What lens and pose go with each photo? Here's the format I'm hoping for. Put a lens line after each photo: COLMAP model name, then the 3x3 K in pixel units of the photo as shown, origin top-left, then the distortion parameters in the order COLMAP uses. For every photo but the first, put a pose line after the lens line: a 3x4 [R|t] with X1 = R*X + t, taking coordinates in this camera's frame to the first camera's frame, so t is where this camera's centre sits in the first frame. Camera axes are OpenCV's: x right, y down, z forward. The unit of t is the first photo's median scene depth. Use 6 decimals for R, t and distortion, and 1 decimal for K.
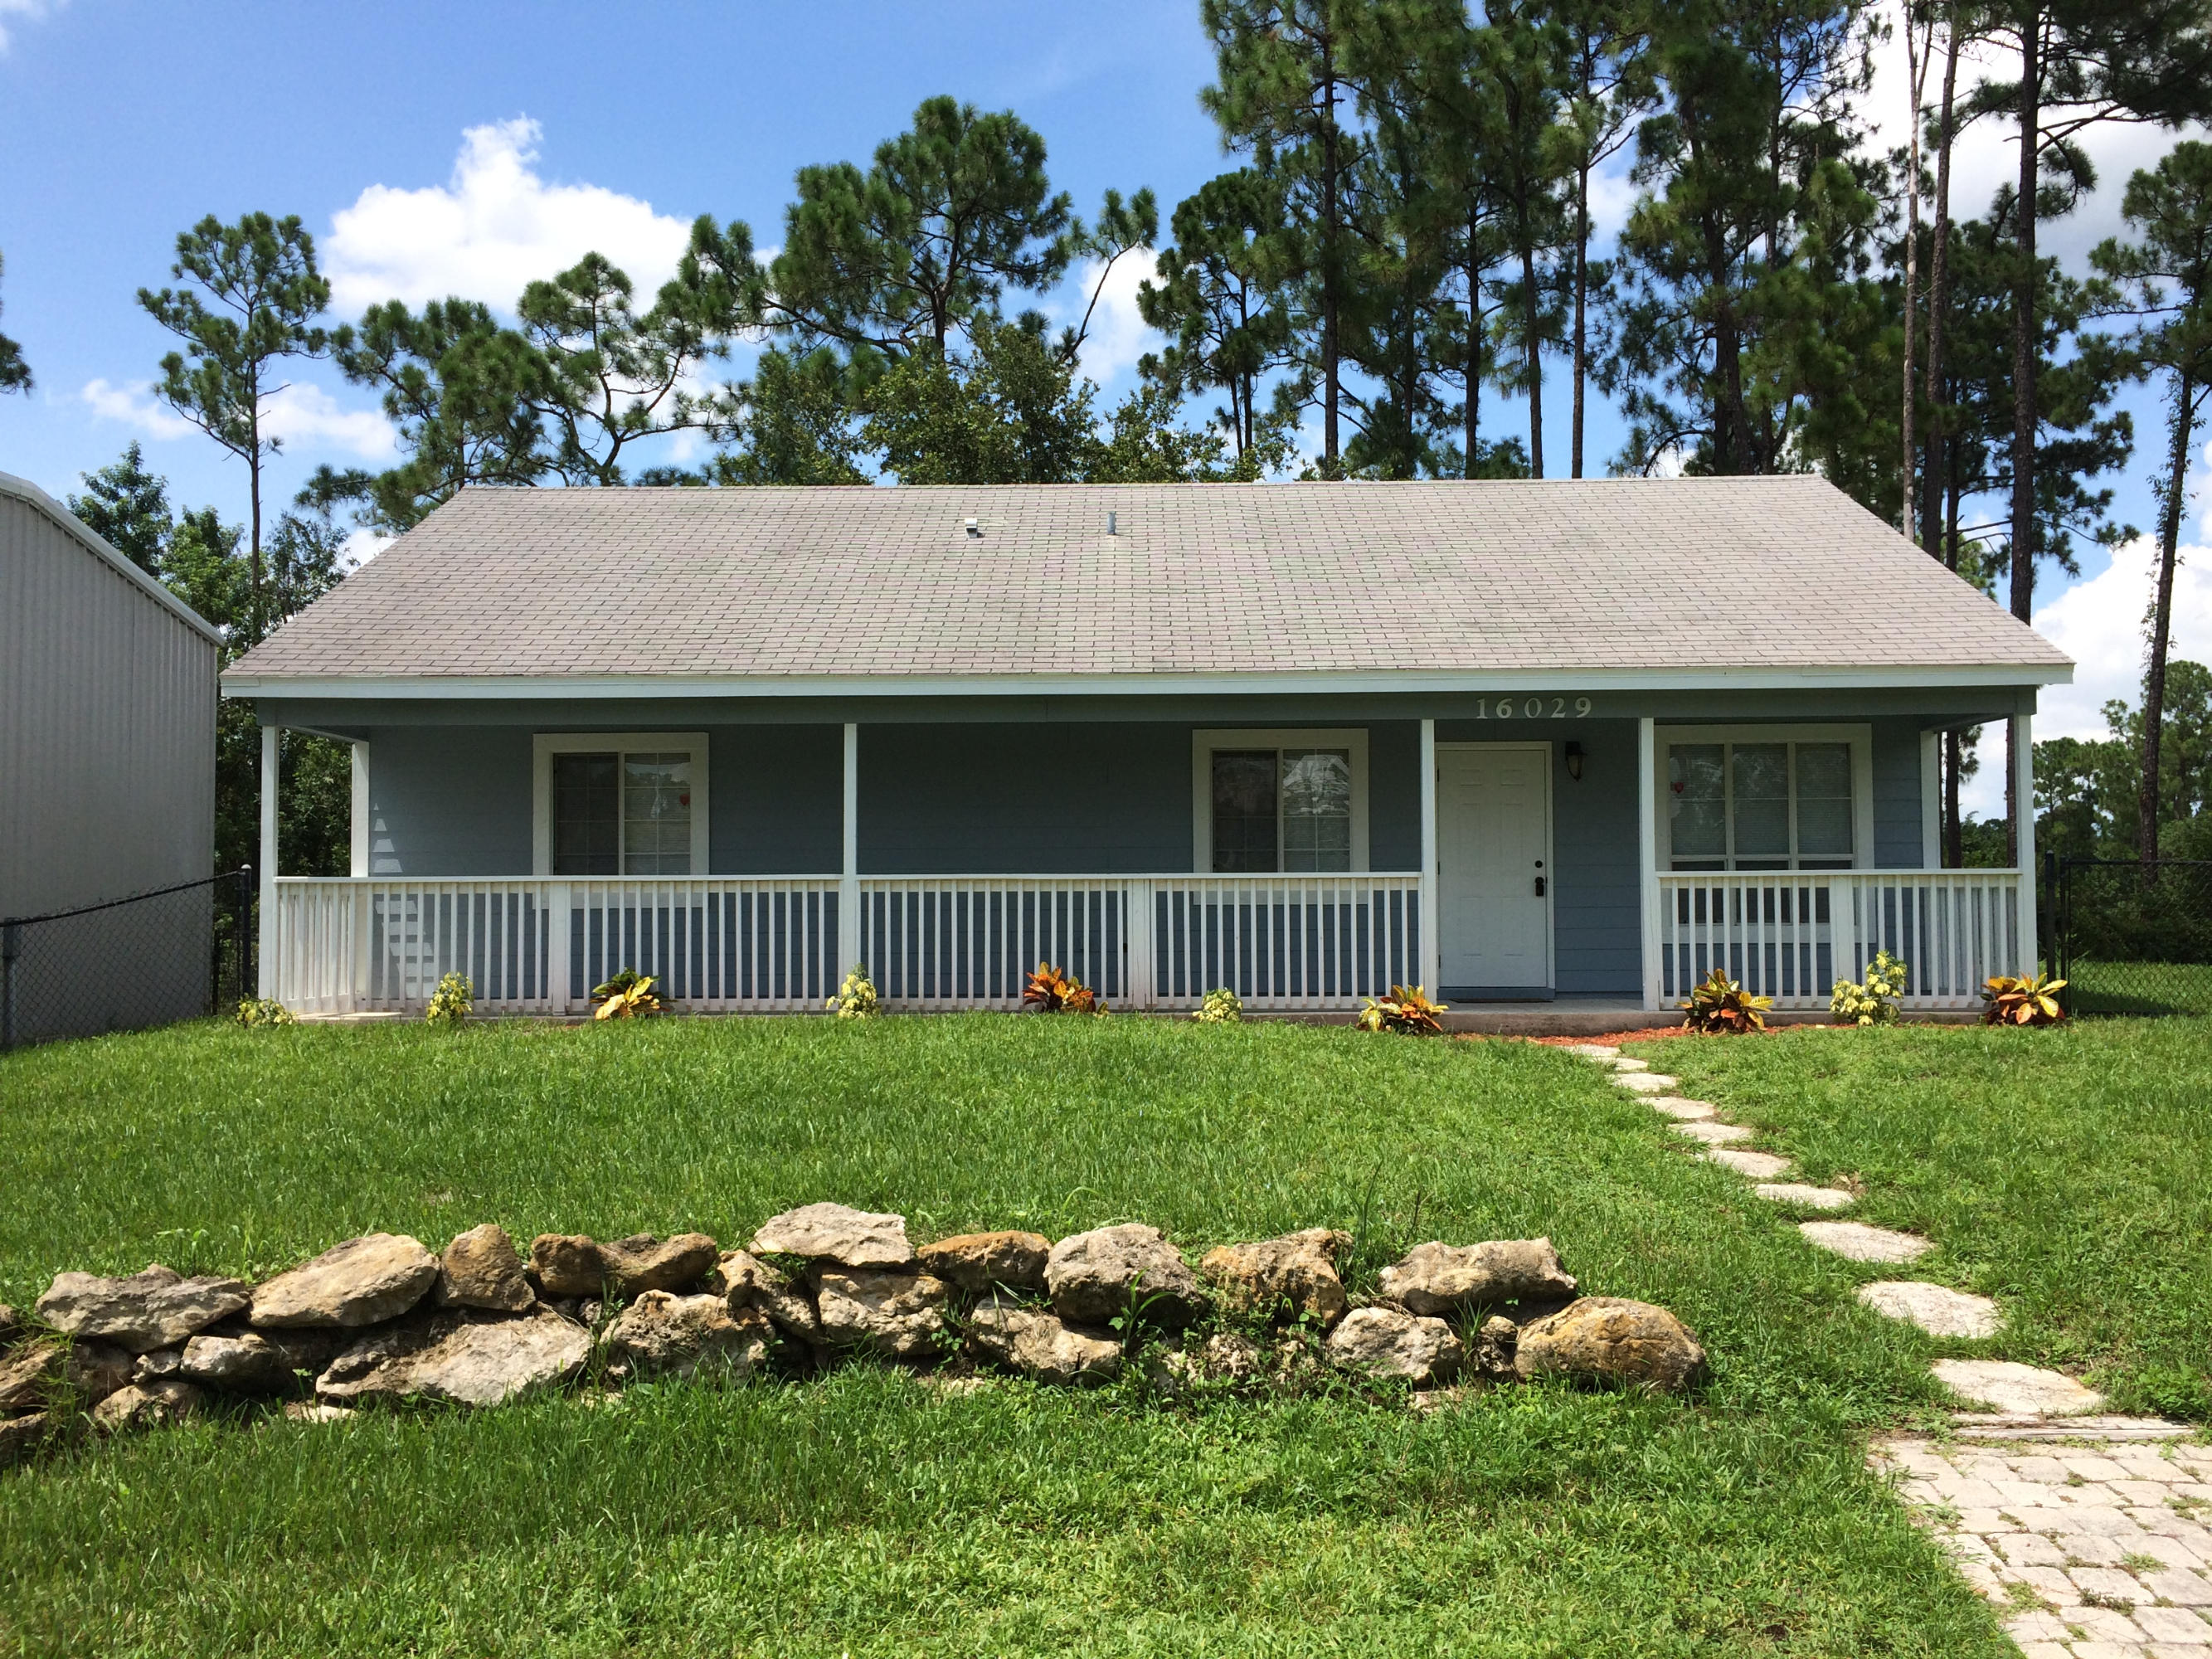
lens RADIAL K [[1907.0, 0, 1099.4], [0, 1907.0, 838.3], [0, 0, 1]] dist [0.080648, -0.107464]
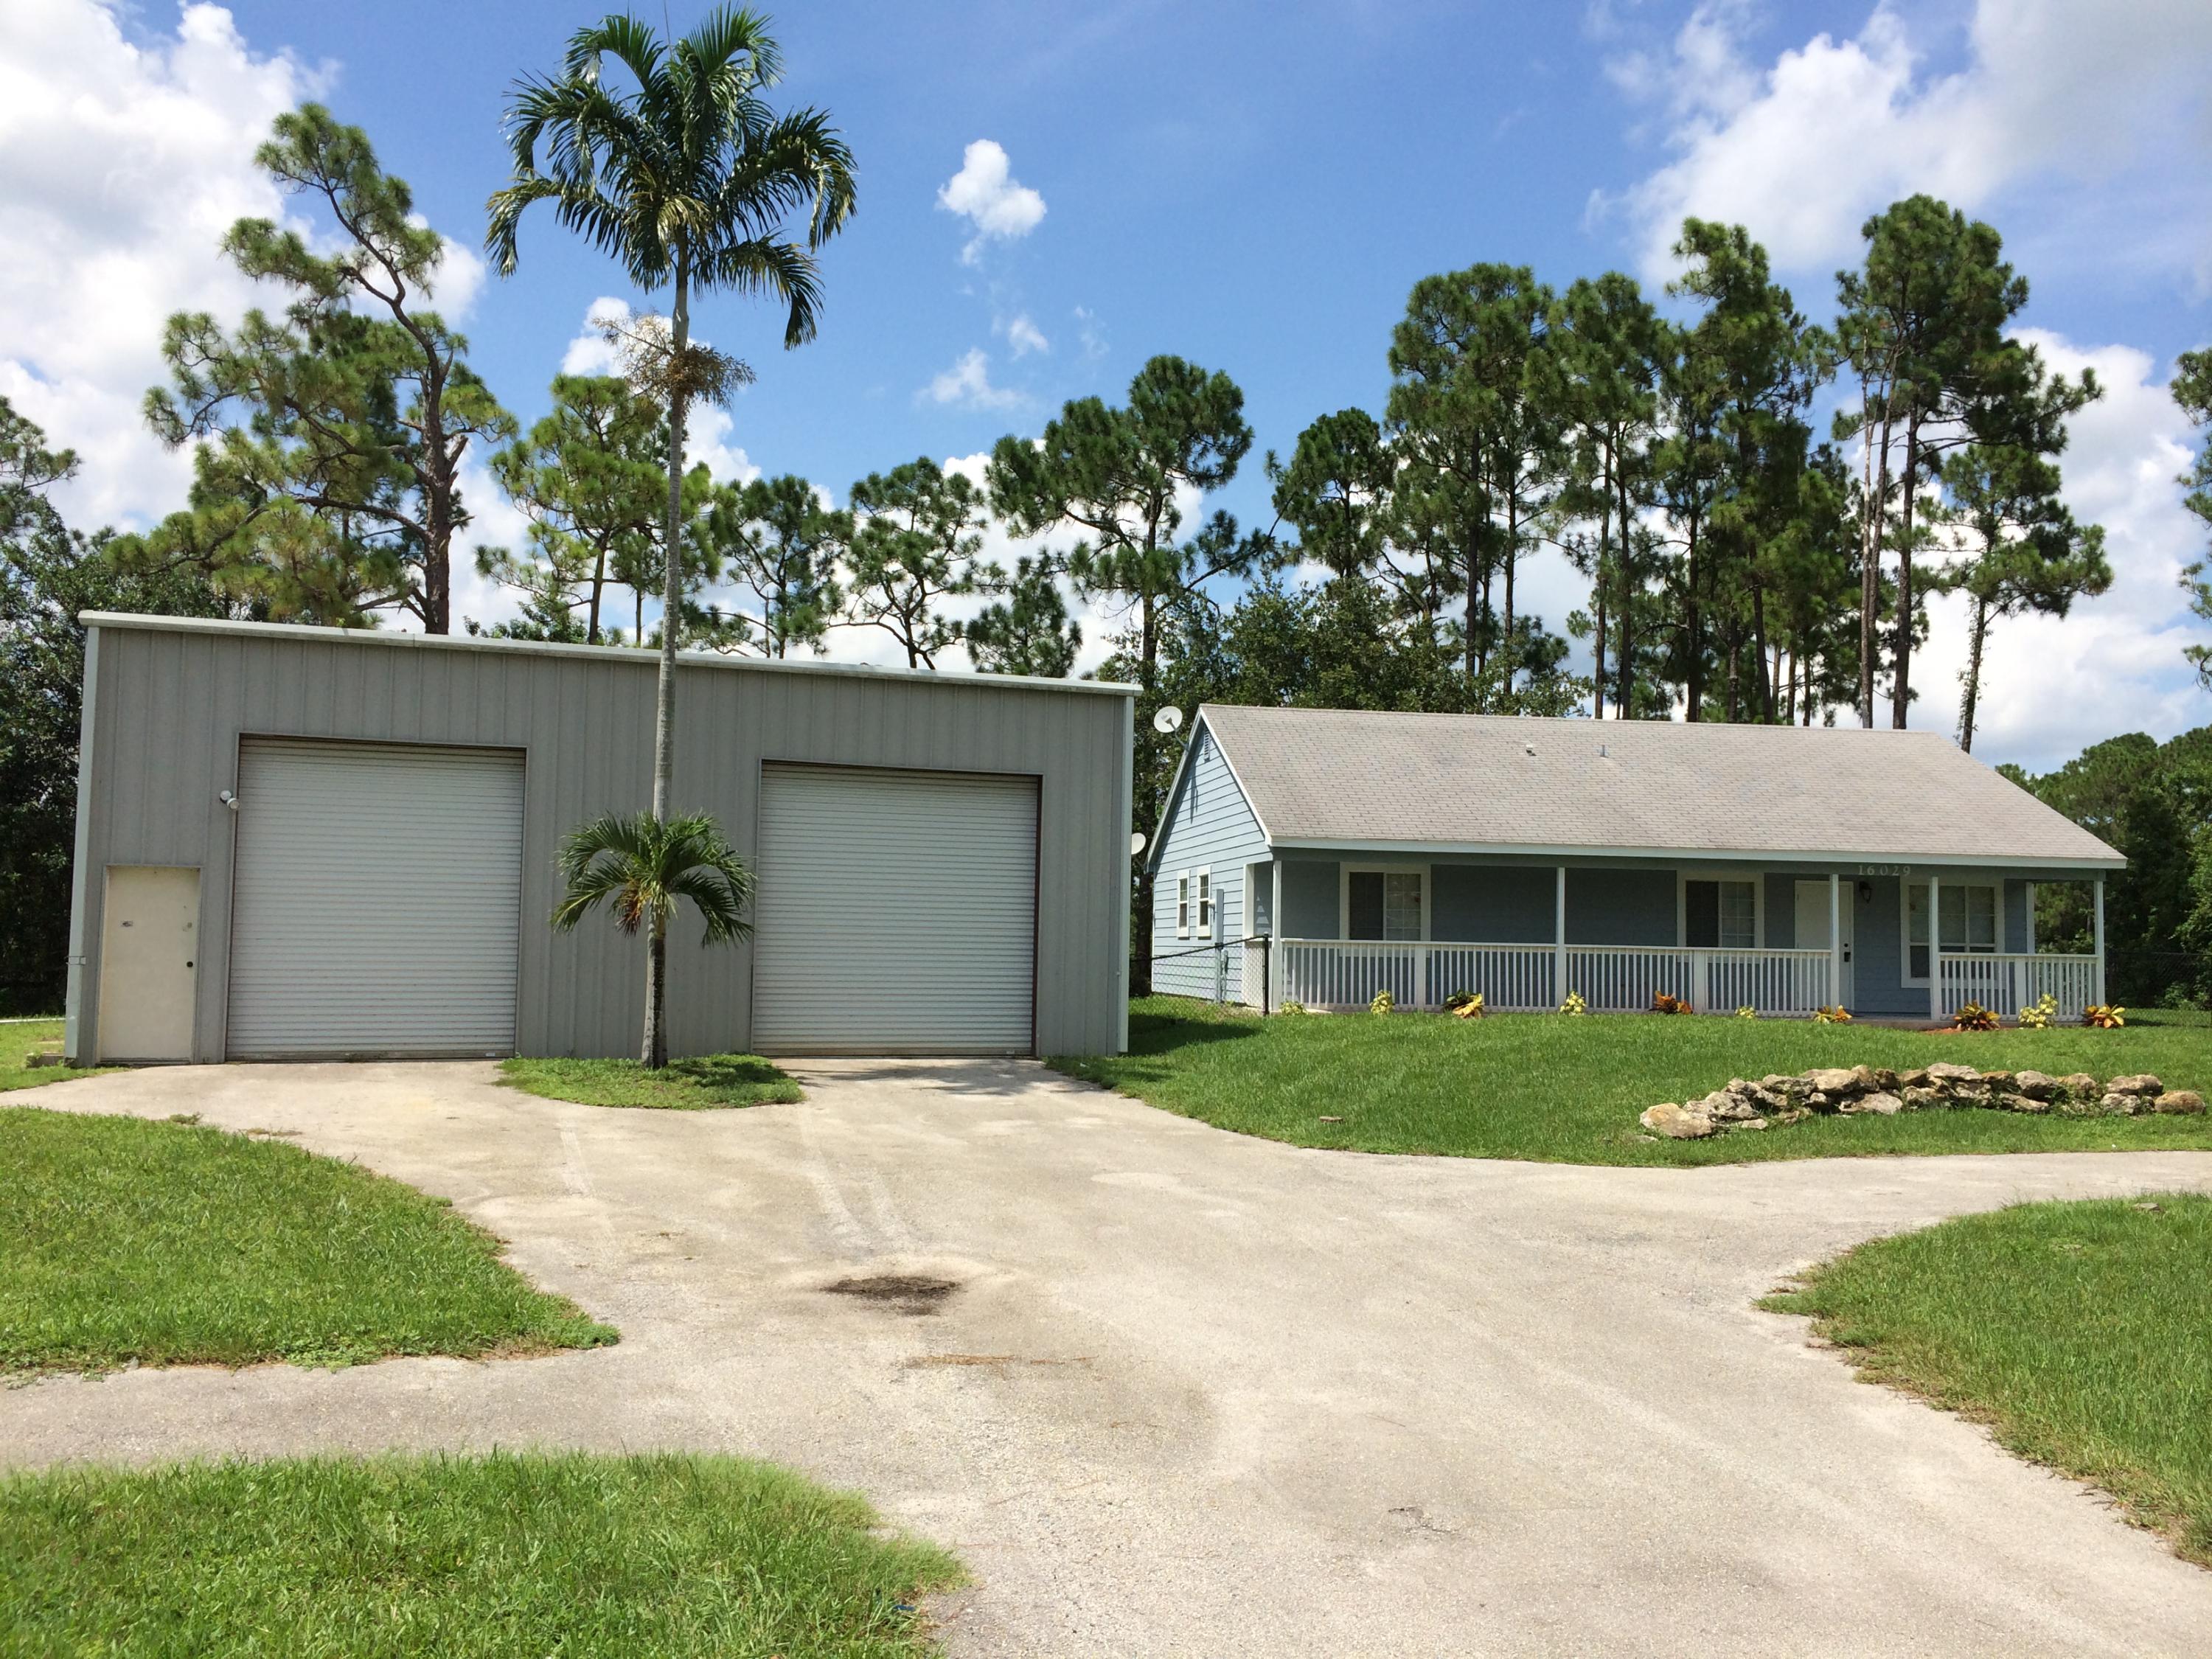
lens RADIAL K [[1958.8, 0, 1078.6], [0, 1958.8, 855.1], [0, 0, 1]] dist [0.061214, -0.112646]
pose [[0.984146, 0.030644, 0.174694, -0.938307], [-0.028579, 0.999489, -0.014327, -0.028174], [-0.175043, 0.009107, 0.984519, -0.864656]]
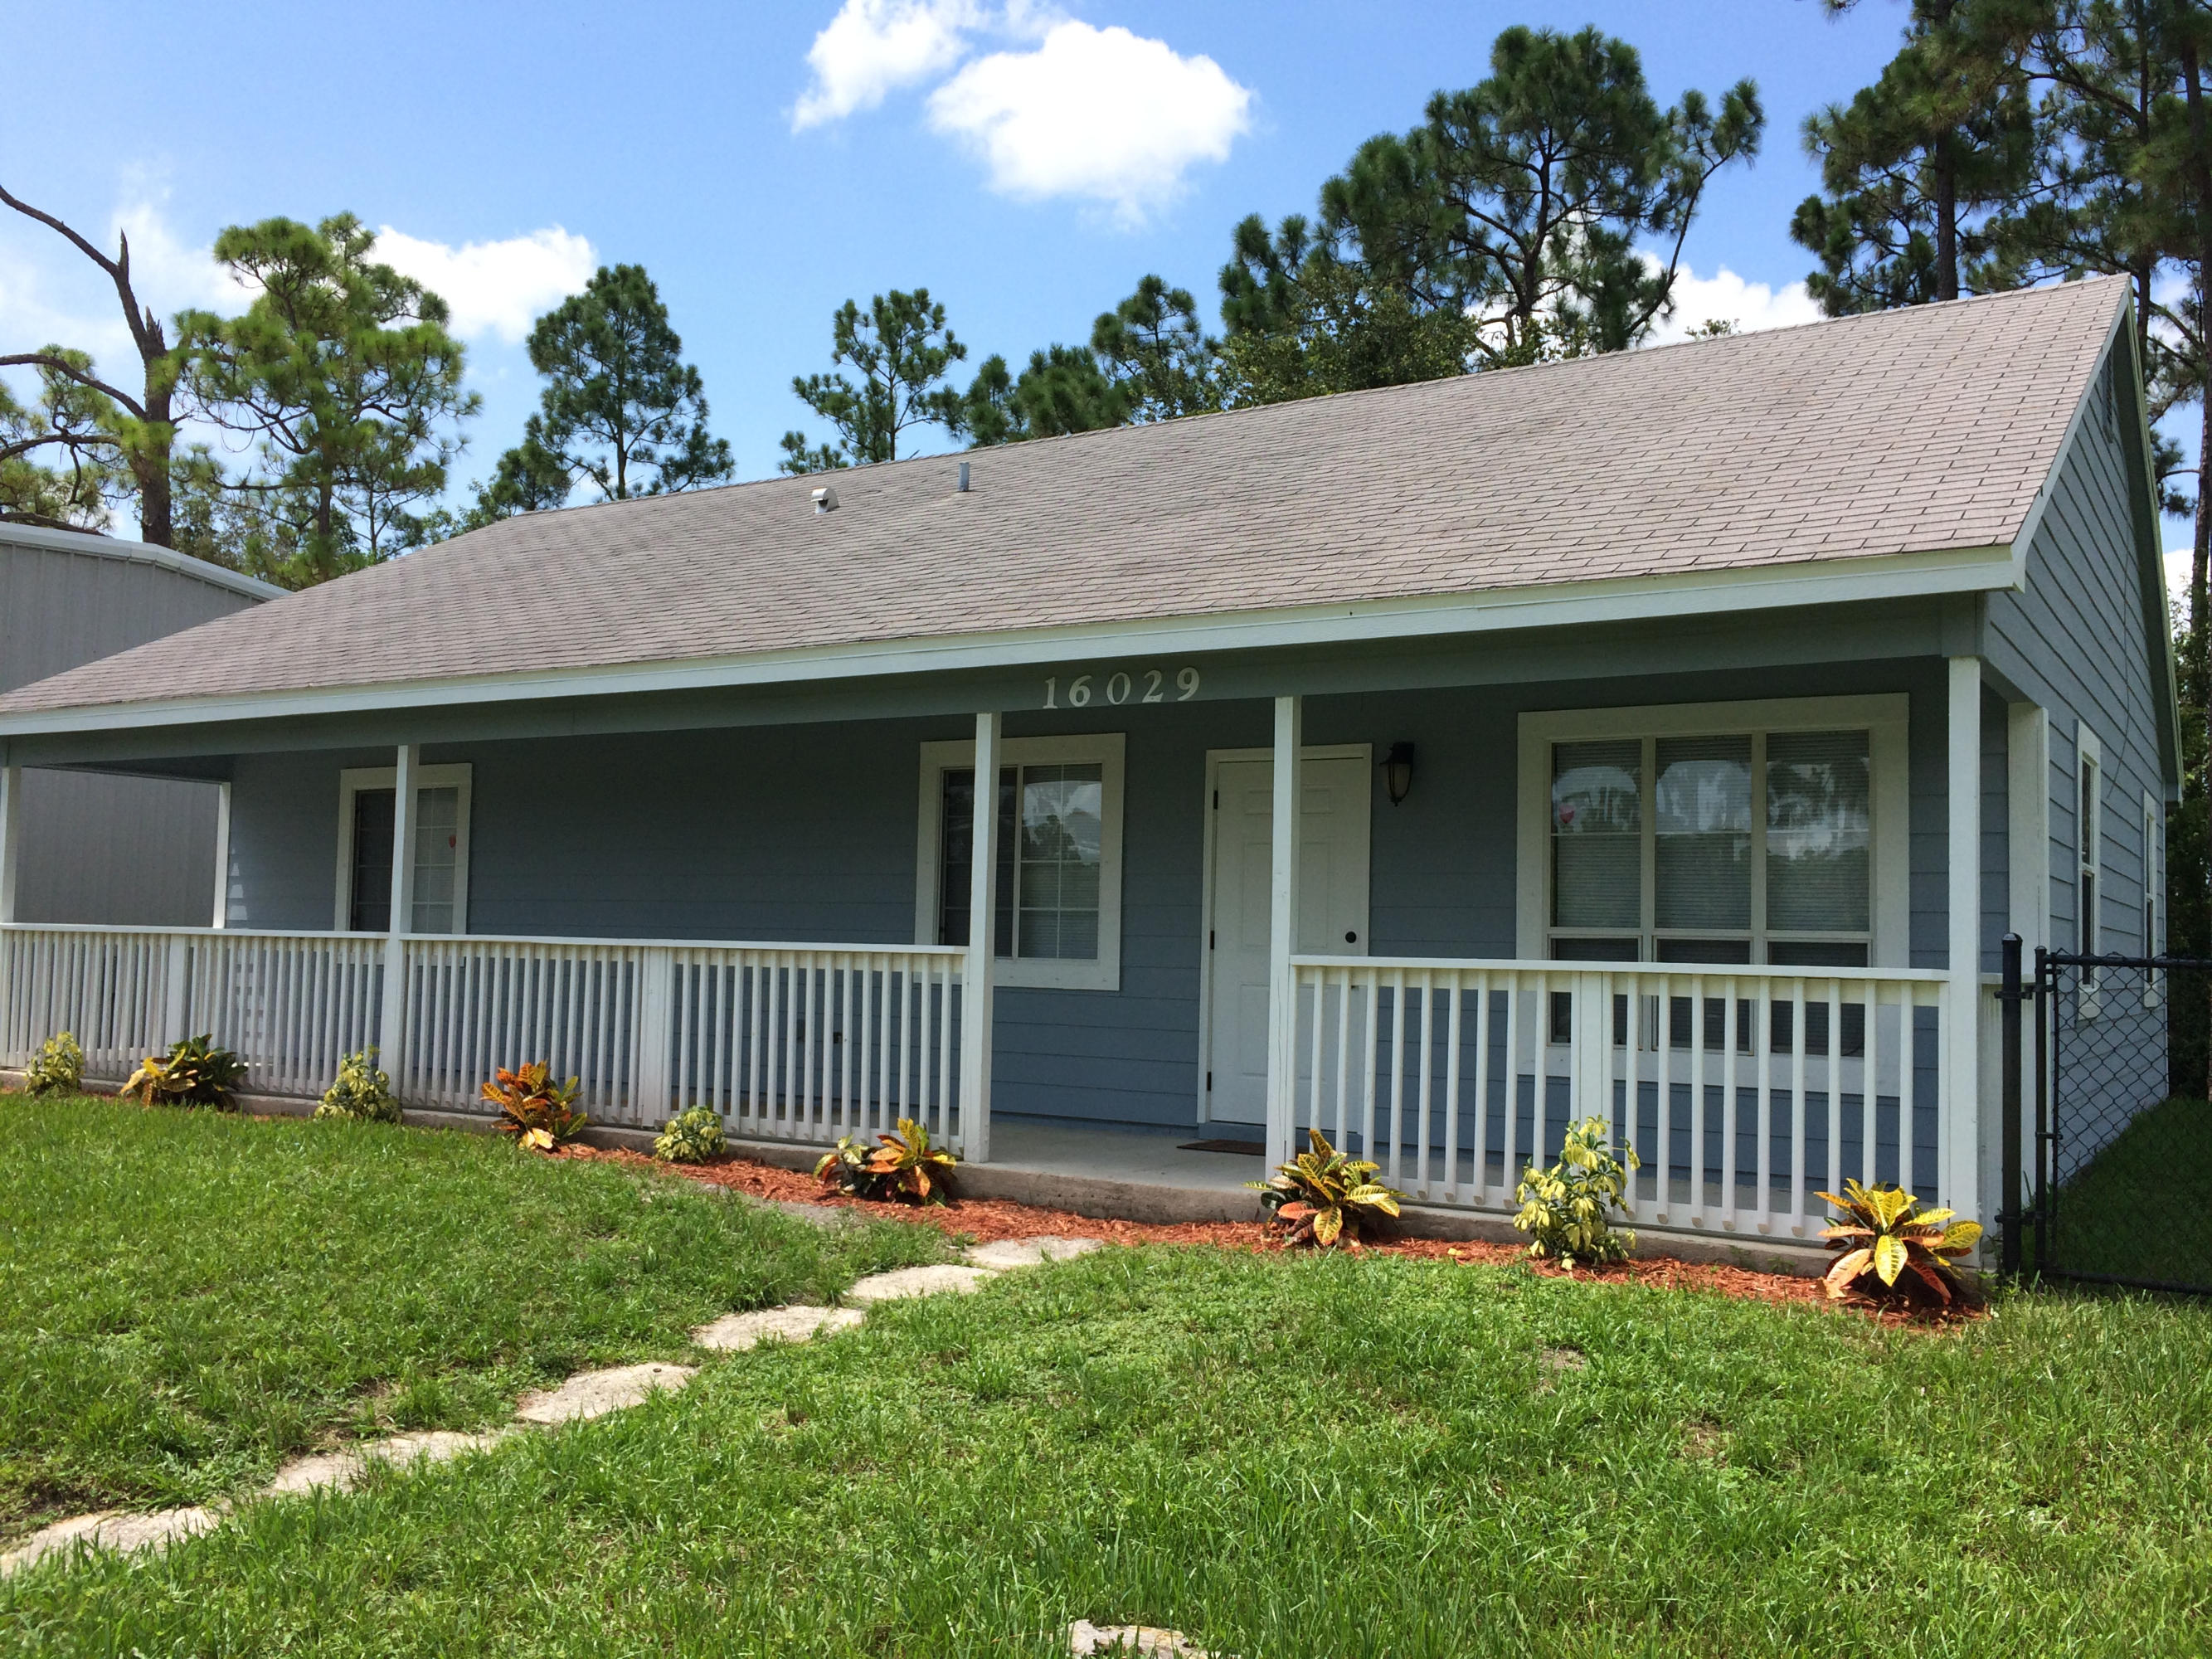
lens RADIAL K [[1873.6, 0, 1129.7], [0, 1873.6, 915.8], [0, 0, 1]] dist [0.061356, -0.099930]
pose [[0.862174, 0.016110, -0.506356, 0.486912], [-0.008285, 0.999809, 0.017703, -0.004124], [0.506545, -0.011068, 0.862143, 0.423847]]
